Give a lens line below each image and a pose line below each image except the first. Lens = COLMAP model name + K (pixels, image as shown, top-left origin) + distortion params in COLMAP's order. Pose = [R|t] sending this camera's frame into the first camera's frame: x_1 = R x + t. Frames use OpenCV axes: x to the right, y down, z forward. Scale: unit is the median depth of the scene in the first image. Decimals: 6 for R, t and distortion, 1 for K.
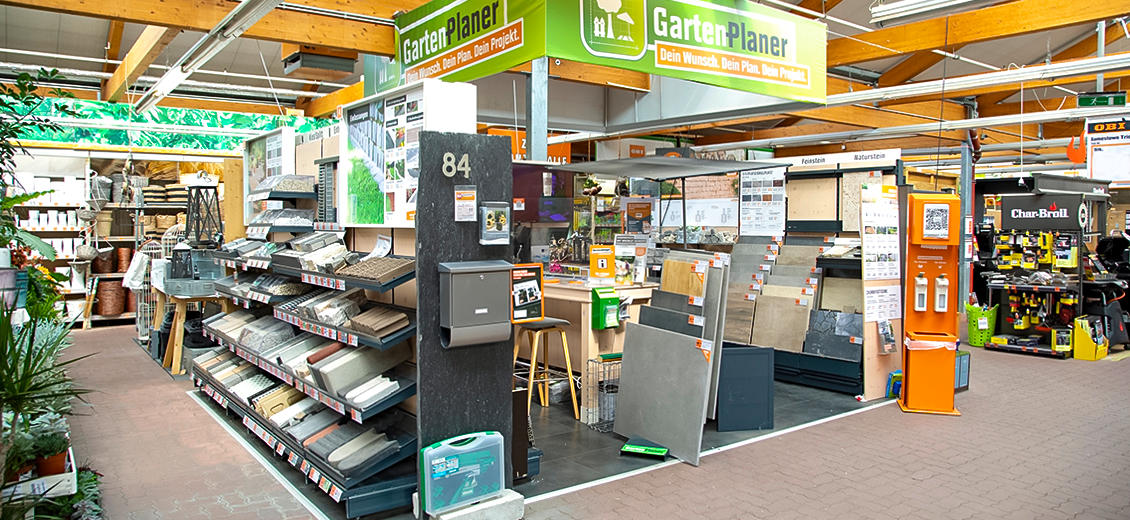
lens RADIAL K [[761.6, 0, 567.0], [0, 761.6, 258.8], [0, 0, 1]] dist [-0.029556, -0.000639]
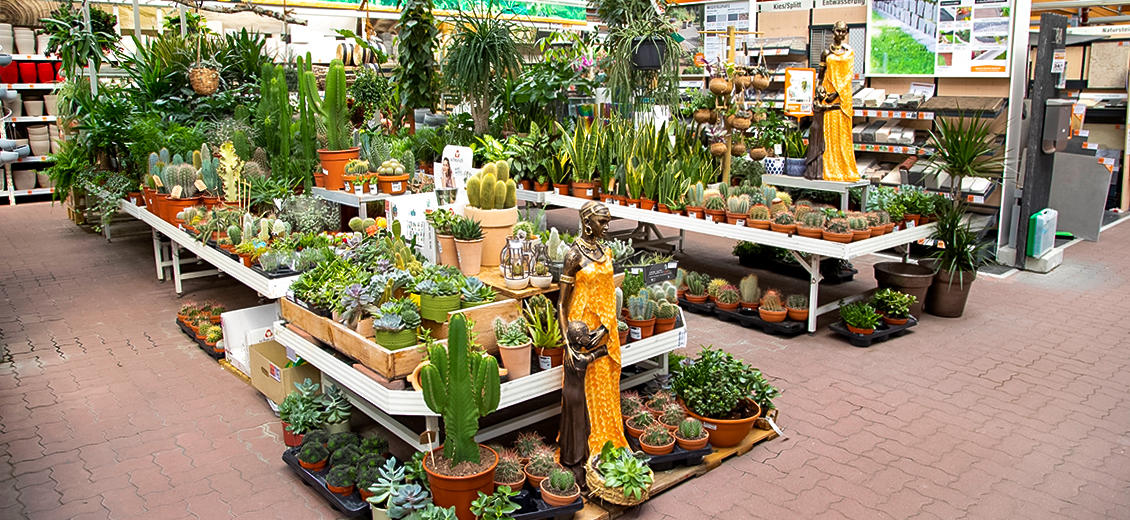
lens RADIAL K [[761.6, 0, 565.4], [0, 761.6, 258.5], [0, 0, 1]] dist [-0.029556, -0.000639]
pose [[0.997842, -0.009083, 0.065034, -1.003116], [-0.002316, 0.984904, 0.173084, 0.050601], [-0.065625, -0.172861, 0.982758, -0.417761]]
